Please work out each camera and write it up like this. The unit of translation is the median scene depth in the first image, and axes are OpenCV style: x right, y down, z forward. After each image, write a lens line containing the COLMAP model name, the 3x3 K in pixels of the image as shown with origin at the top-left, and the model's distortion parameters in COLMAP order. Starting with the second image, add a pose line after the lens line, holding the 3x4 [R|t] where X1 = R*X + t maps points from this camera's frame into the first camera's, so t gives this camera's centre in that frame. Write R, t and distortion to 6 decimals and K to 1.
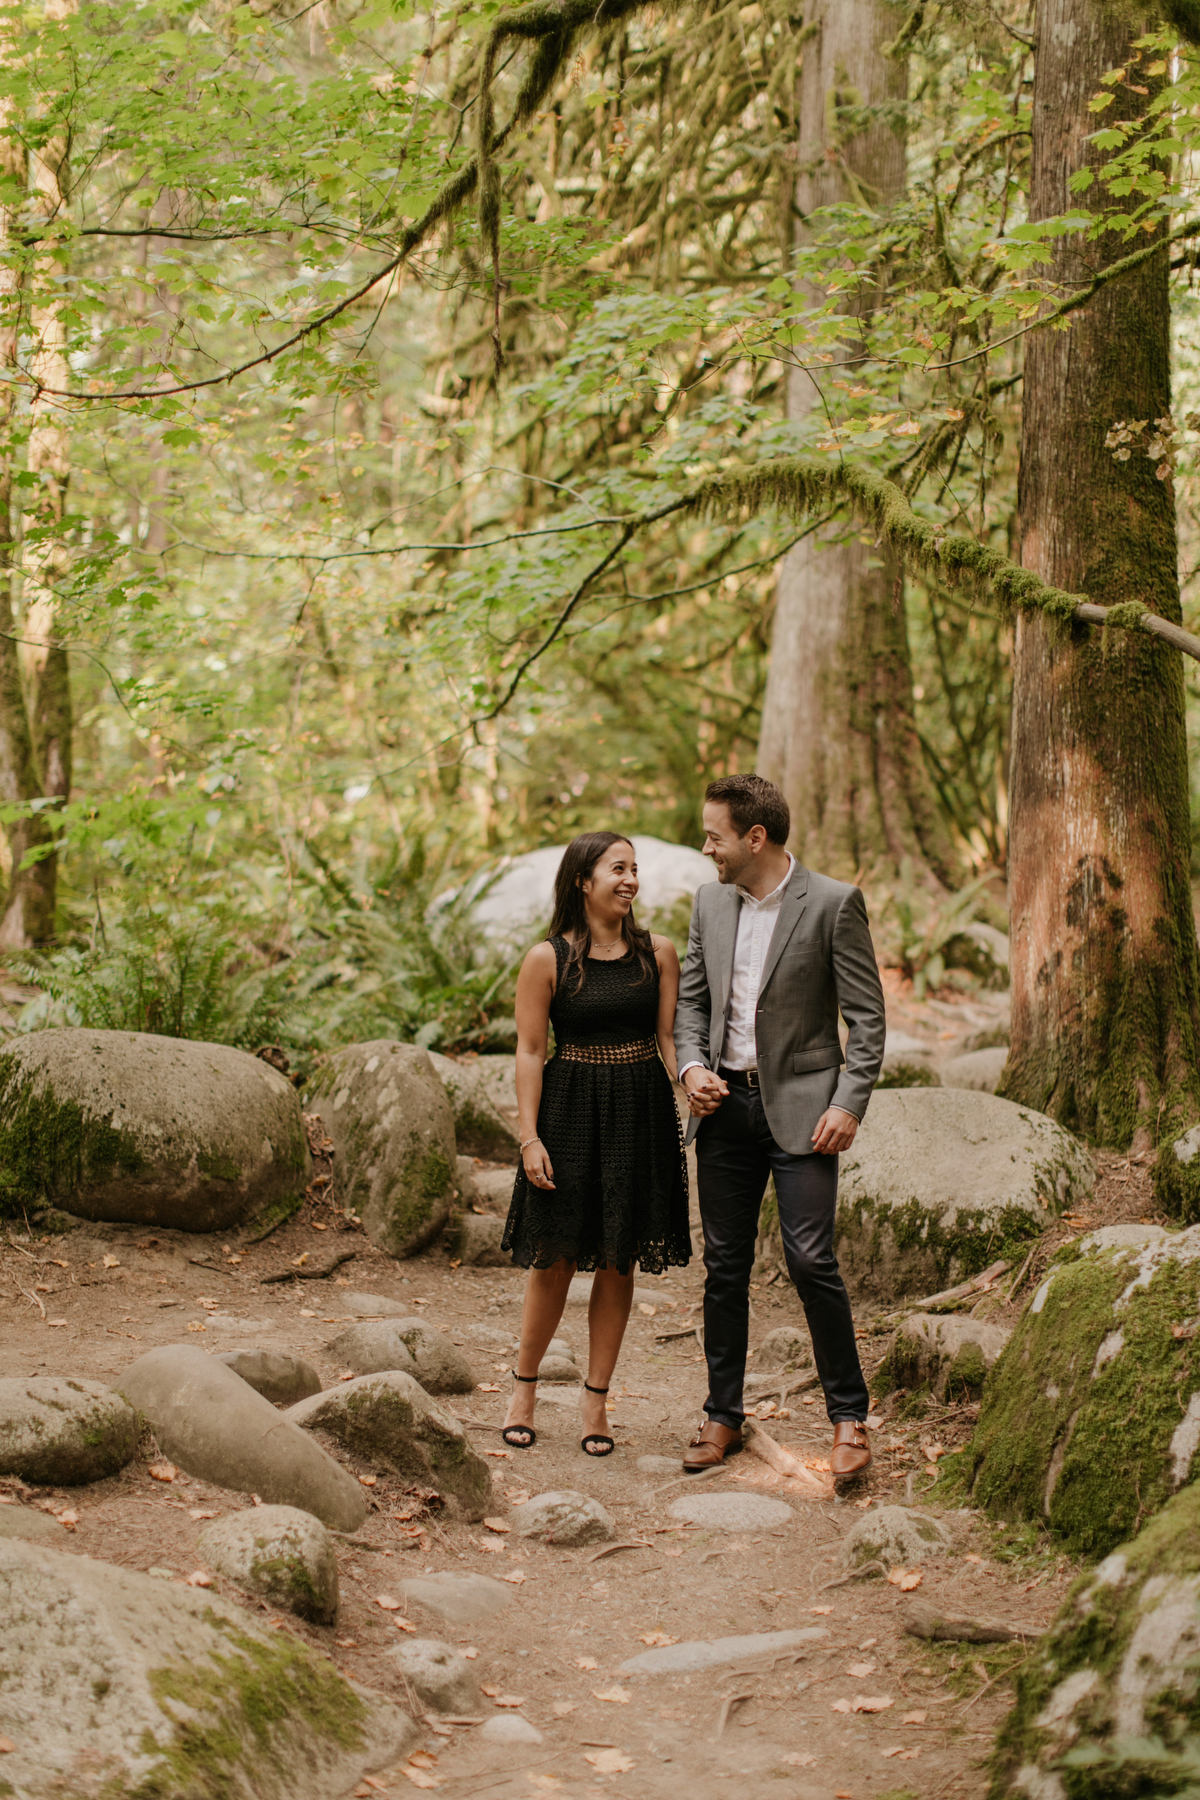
lens RADIAL K [[2635.4, 0, 598.4], [0, 2635.4, 936.2], [0, 0, 1]] dist [0.036891, -0.048129]
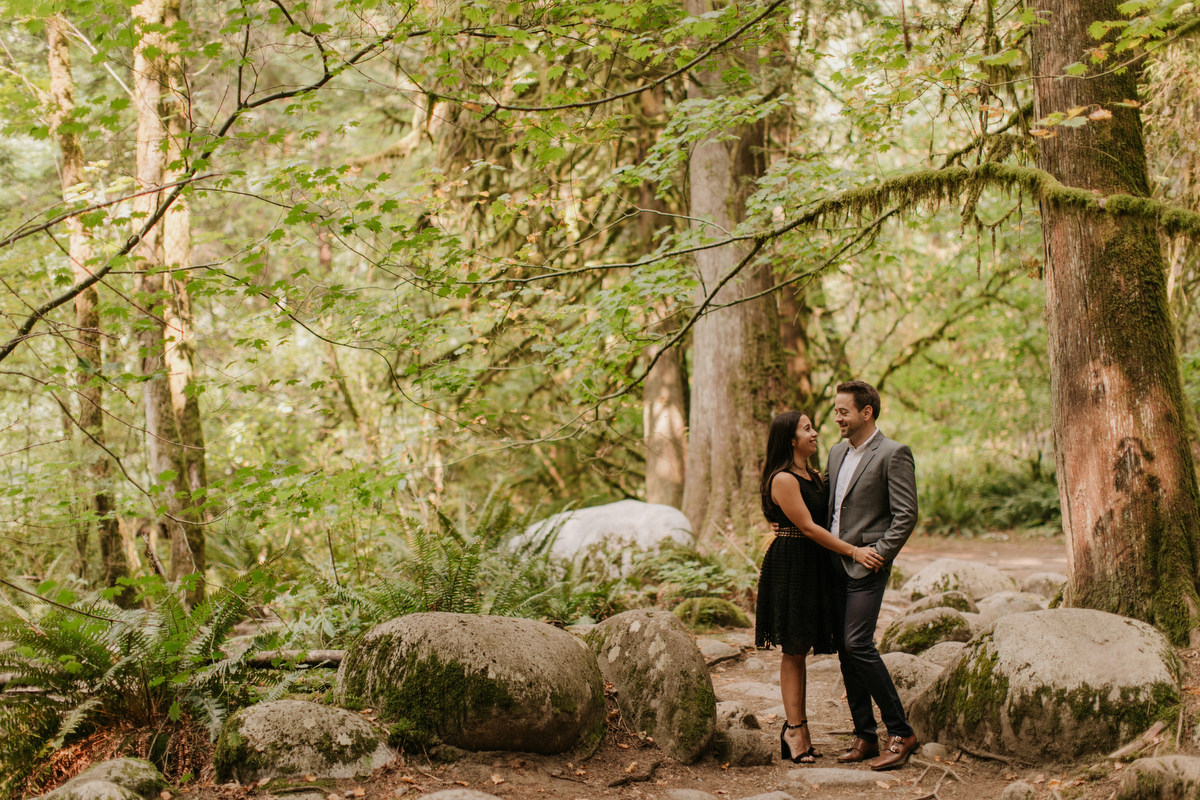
lens RADIAL K [[1756.9, 0, 594.4], [0, 1756.9, 394.1], [0, 0, 1]] dist [0.036891, -0.048129]
pose [[0.991285, -0.058512, 0.118024, -0.216904], [0.072980, 0.989814, -0.122241, 0.041002], [-0.109669, 0.129789, 0.985458, 0.094093]]
